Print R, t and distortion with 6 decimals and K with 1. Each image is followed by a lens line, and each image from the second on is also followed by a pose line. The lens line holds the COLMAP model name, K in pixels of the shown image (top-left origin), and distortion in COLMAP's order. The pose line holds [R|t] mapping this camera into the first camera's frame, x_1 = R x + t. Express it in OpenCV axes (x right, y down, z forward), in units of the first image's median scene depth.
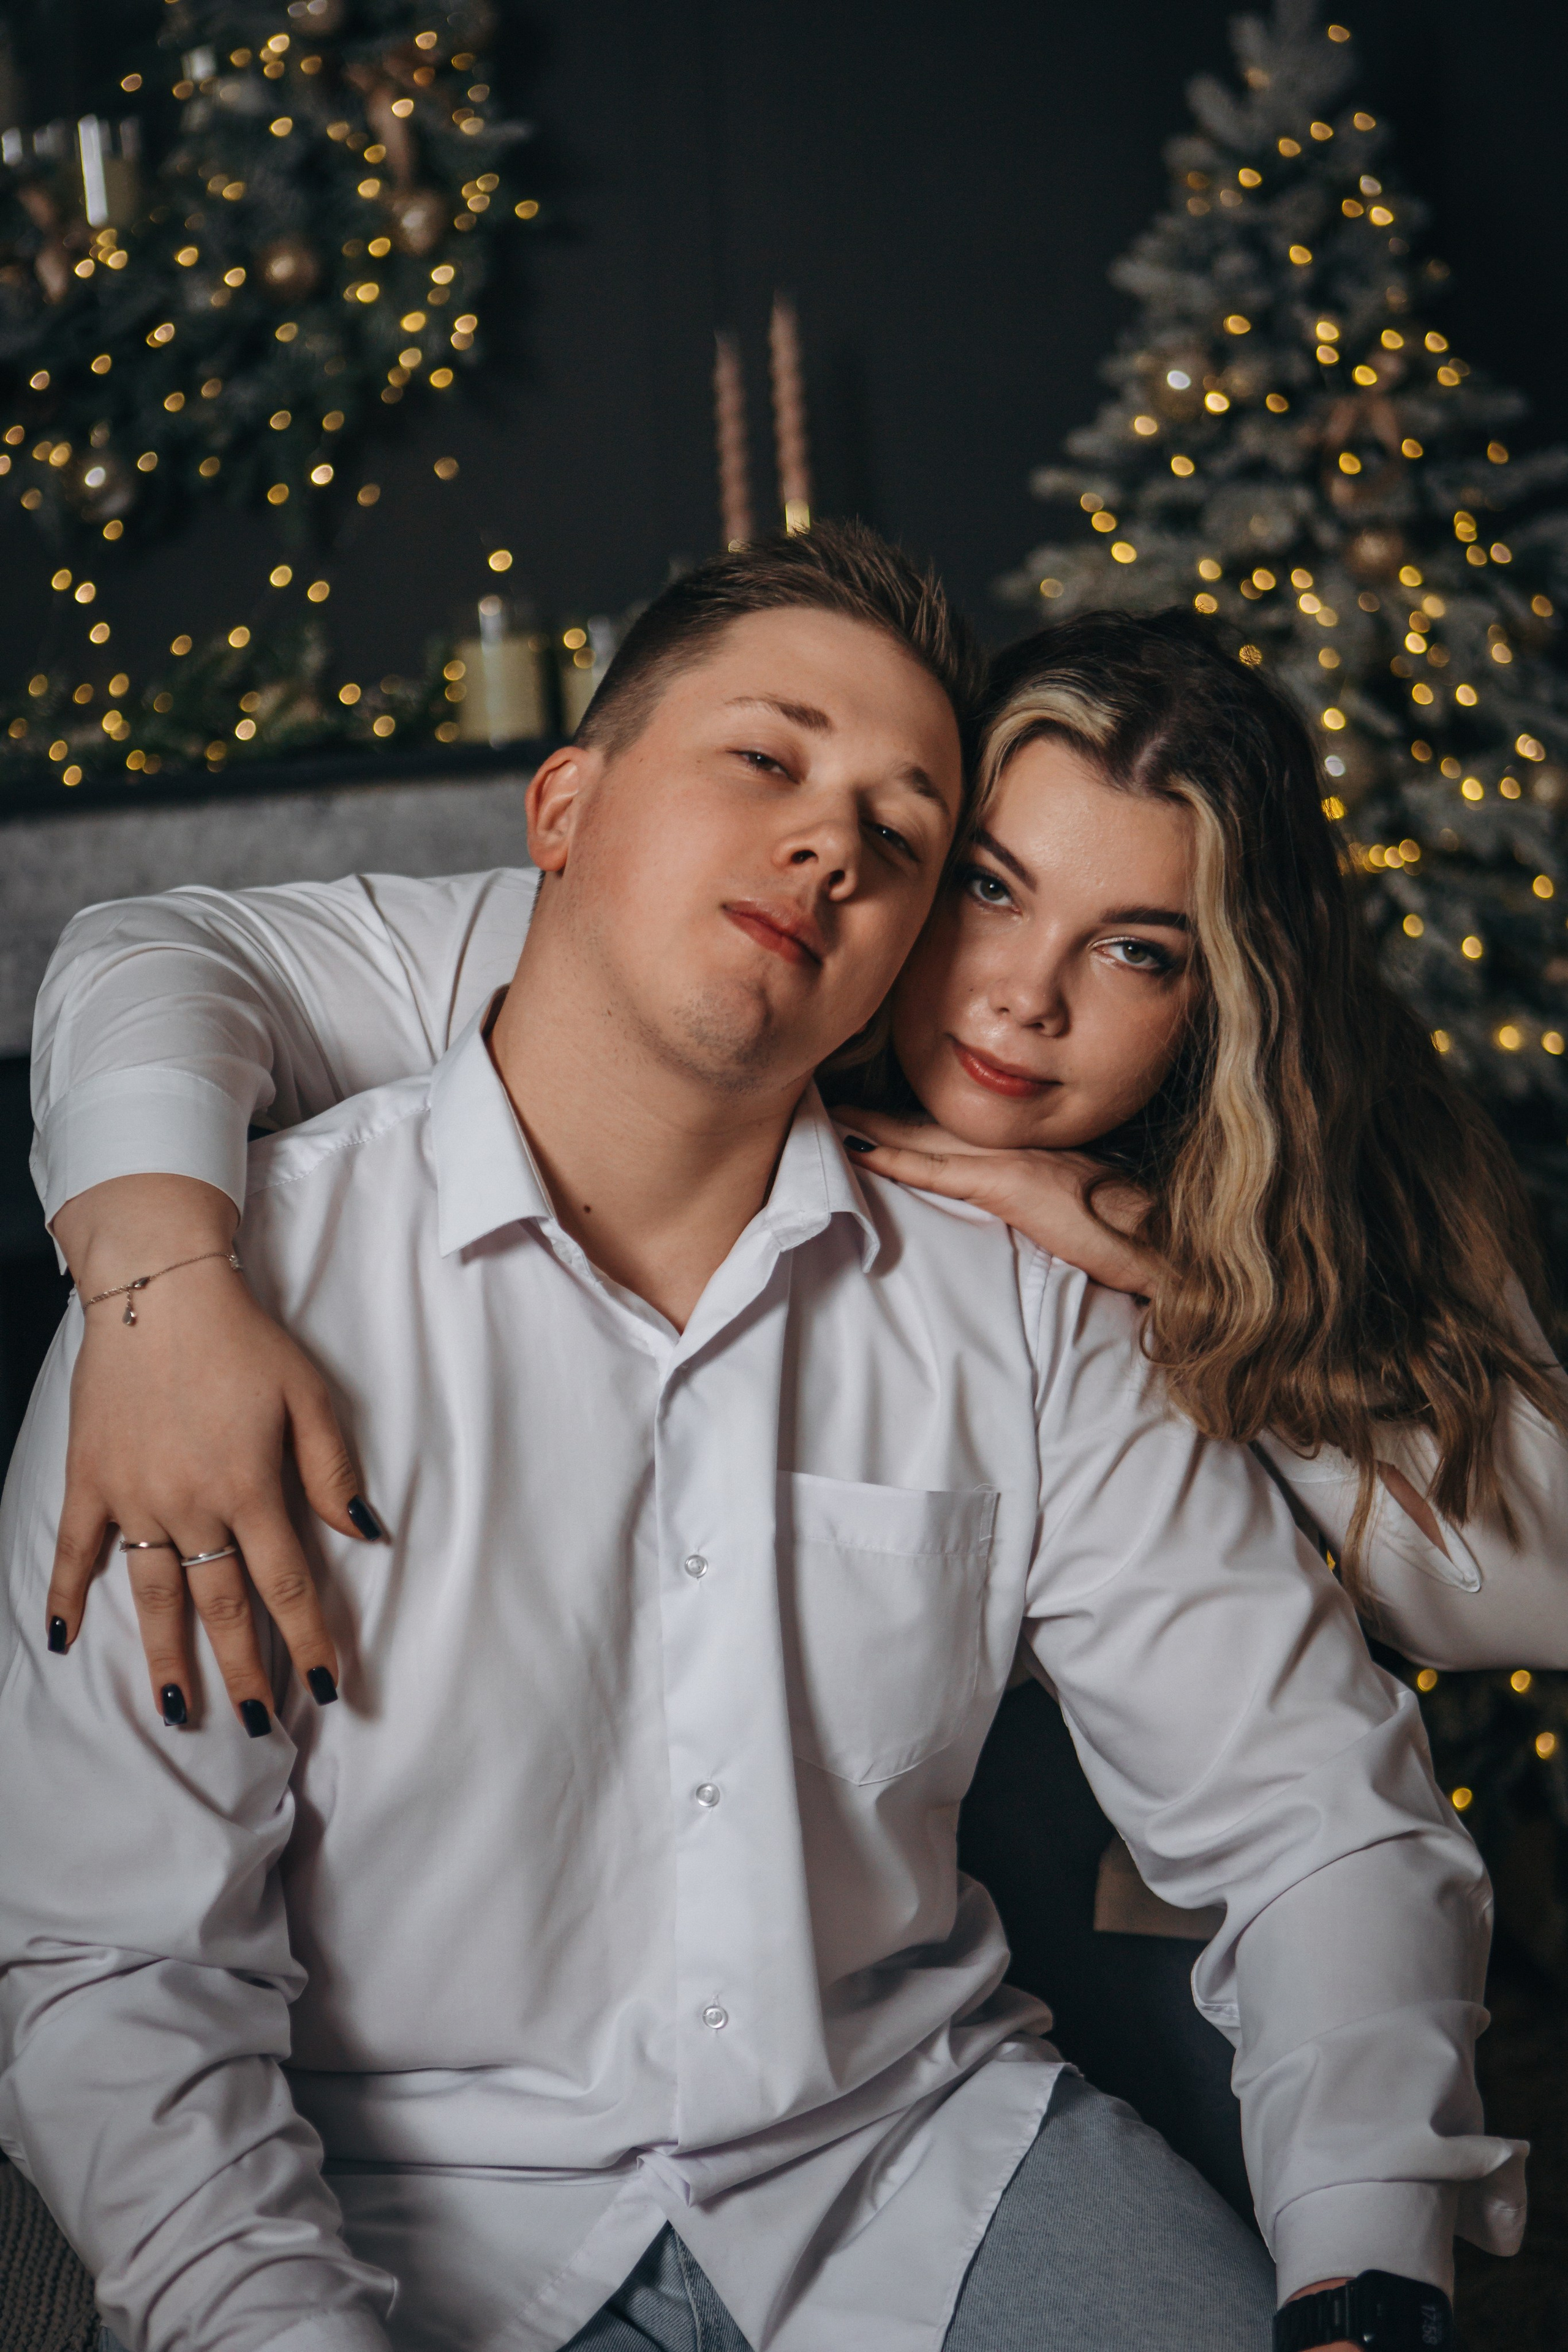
lens RADIAL K [[4082.1, 0, 784.0], [0, 4082.1, 1176.0], [0, 0, 1]] dist [-0.045716, -0.219686]
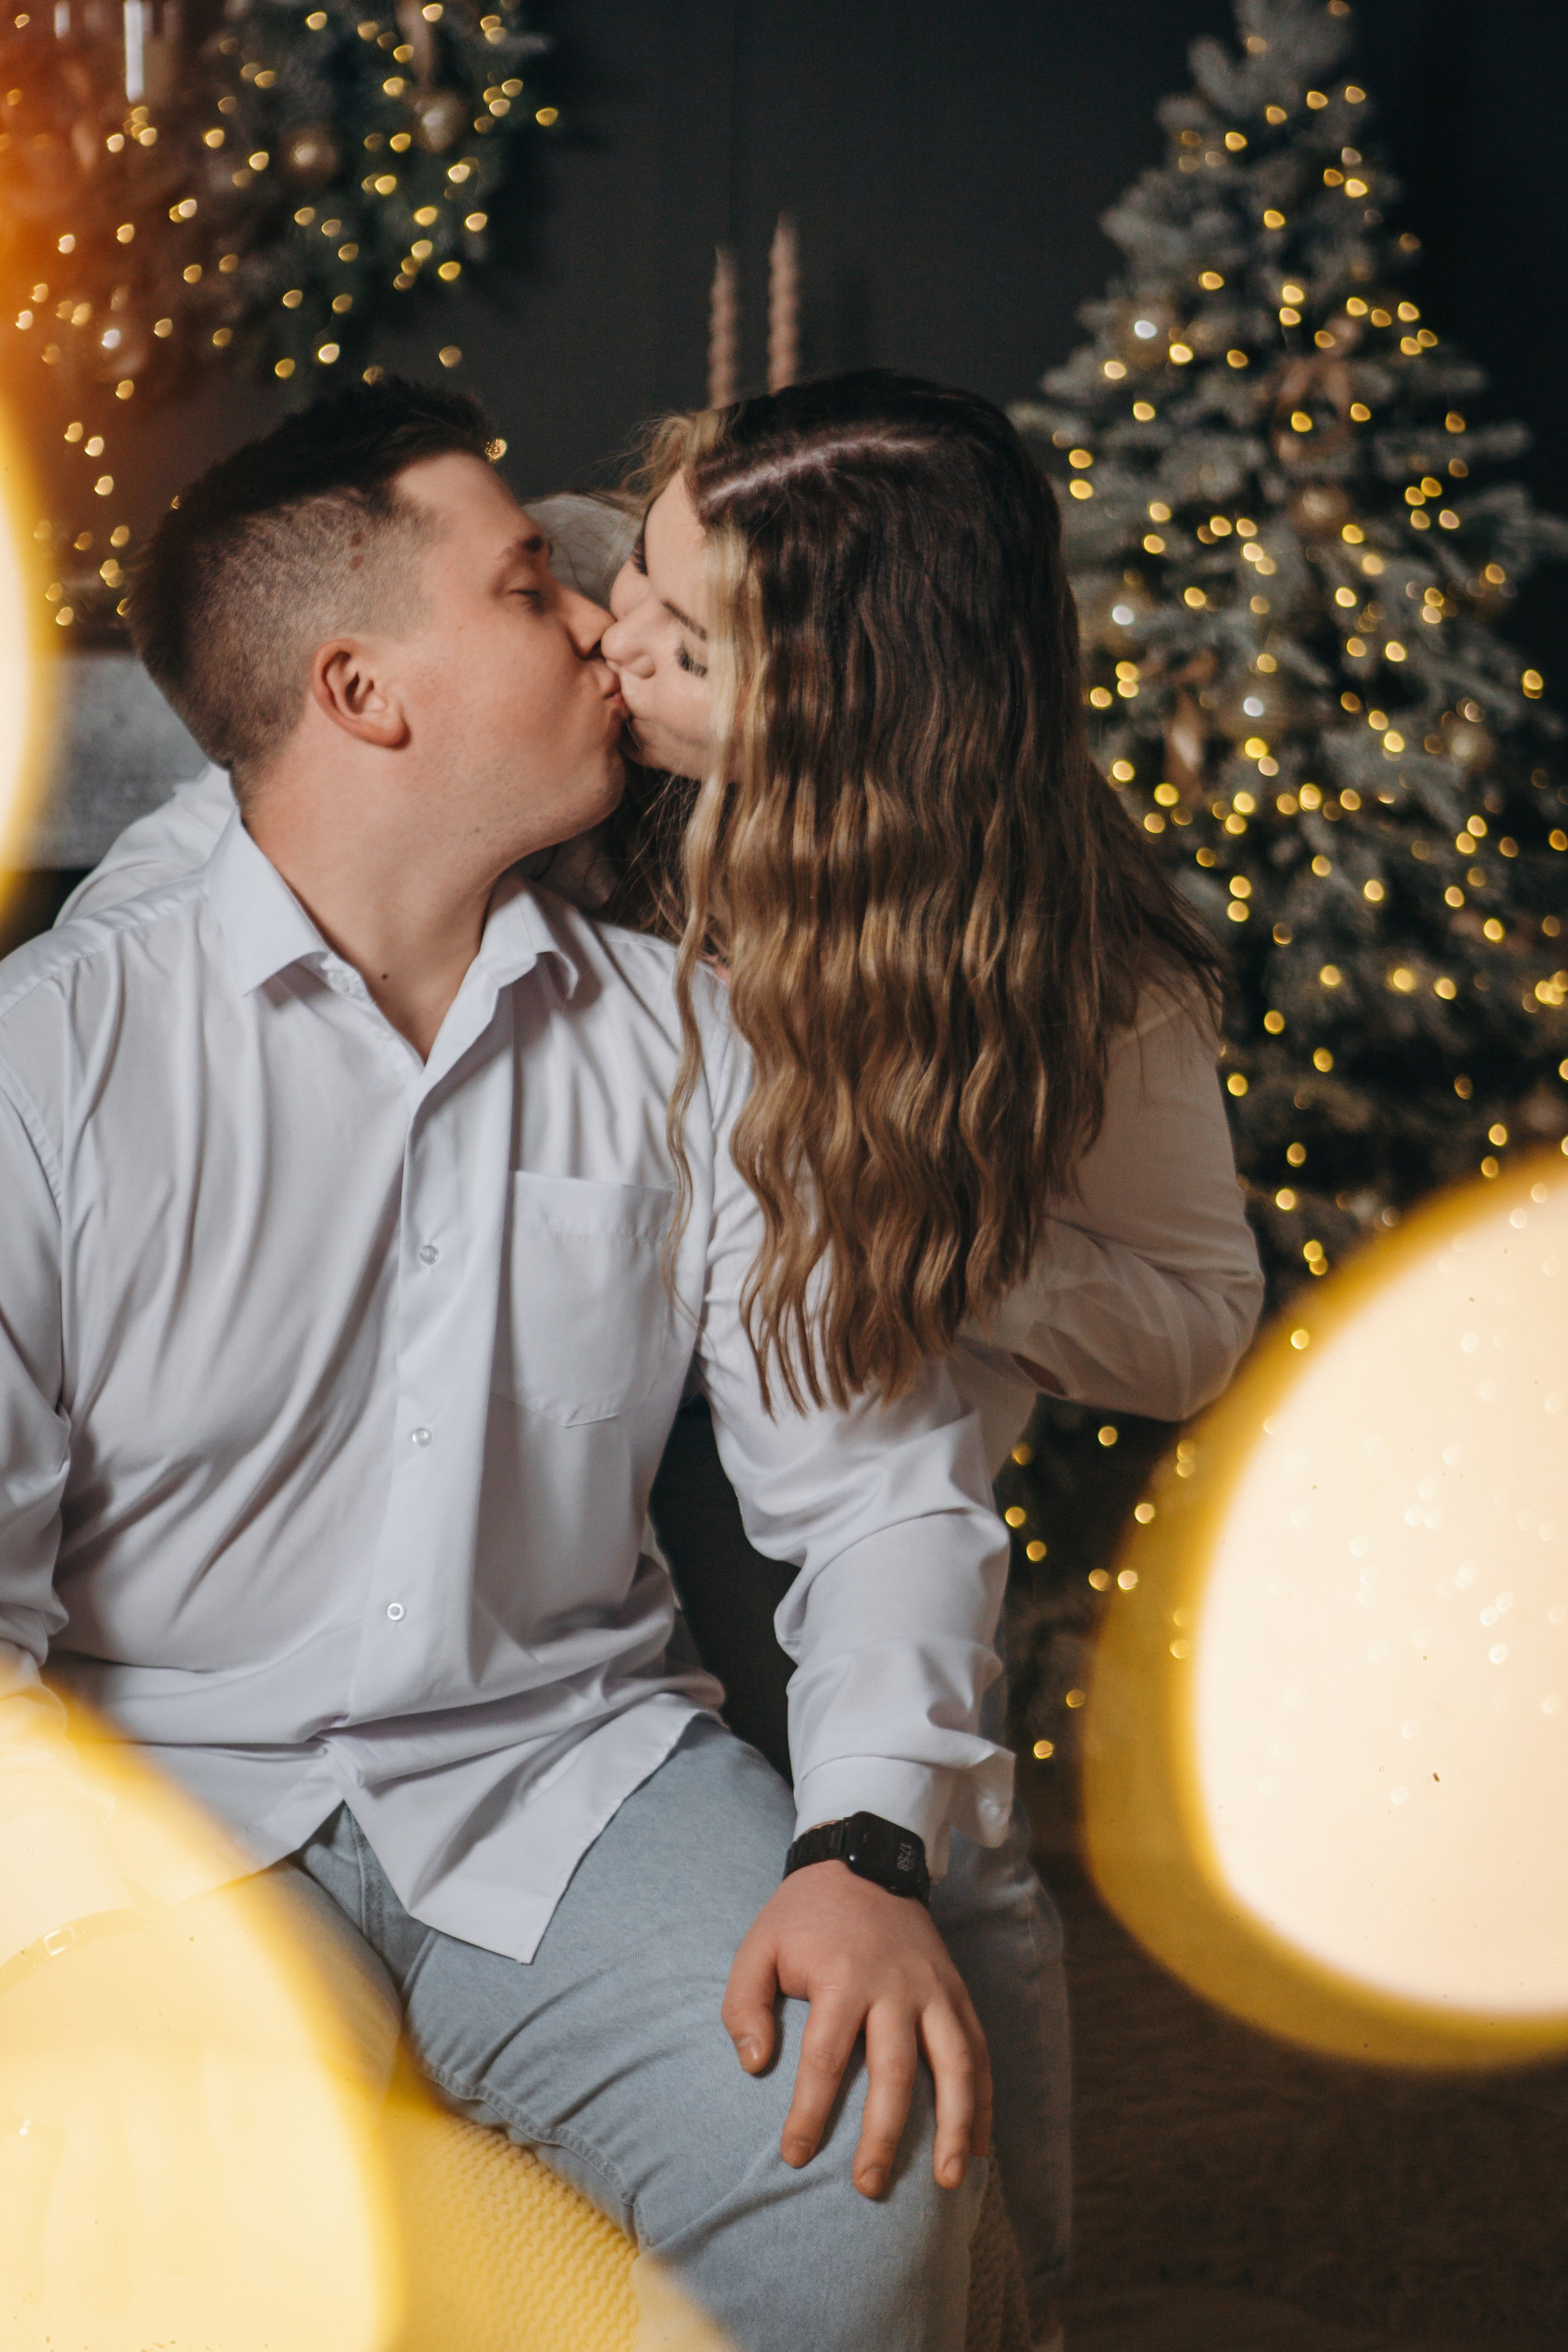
lens RADIAL K [[4497.0, 0, 784.0], [0, 4497.0, 1176.0], [0, 0, 1]] dist [-0.025880, -0.217510]
pose [[0.995799, 0.086631, -0.029642, 0.057220], [-0.086465, 0.996231, 0.006838, 0.021940], [0.030122, -0.004246, 0.999537, -0.160063]]
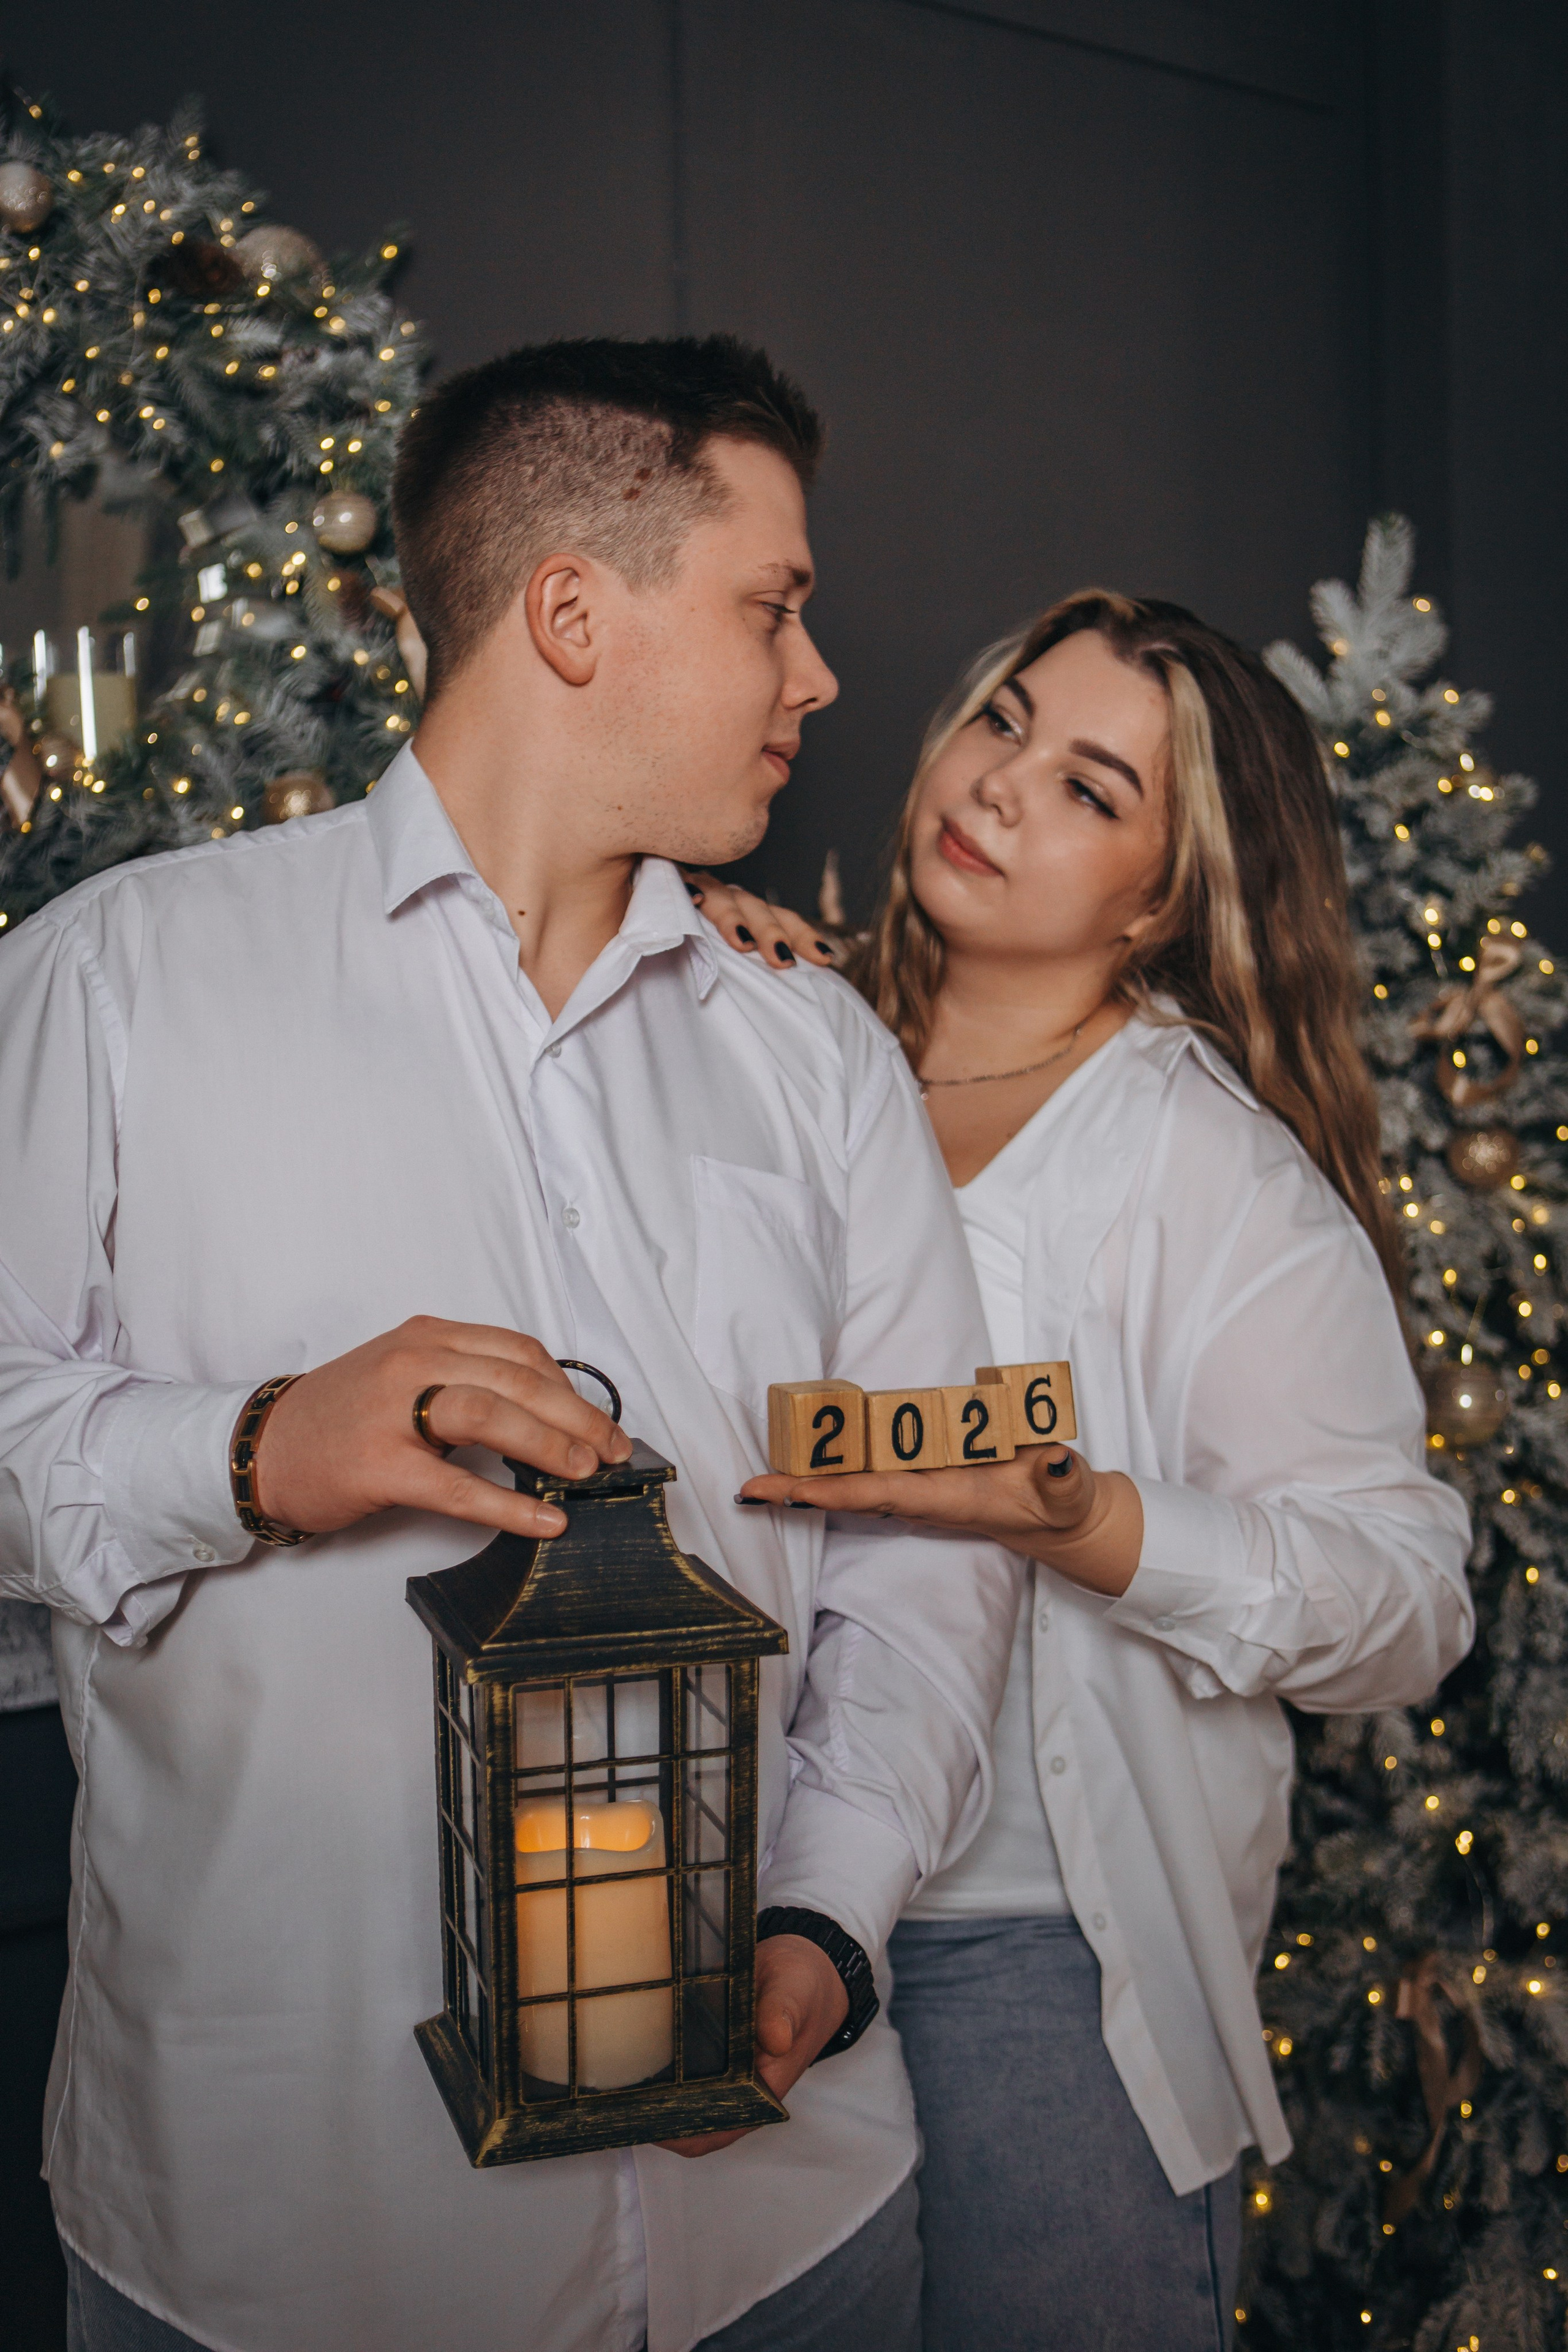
lens RADIAL K [[2610.0, 0, 784.0], [0, 2610.0, 1176.0], [0, 0, 1]] dist [-0.017095, 0.004435]
pose [[0.998417, 0.030878, 0.047001, -0.039846], [-0.026140, 0.994815, -0.098281, -0.087244], [-0.049792, 0.096897, 0.994048, 0.426735]]
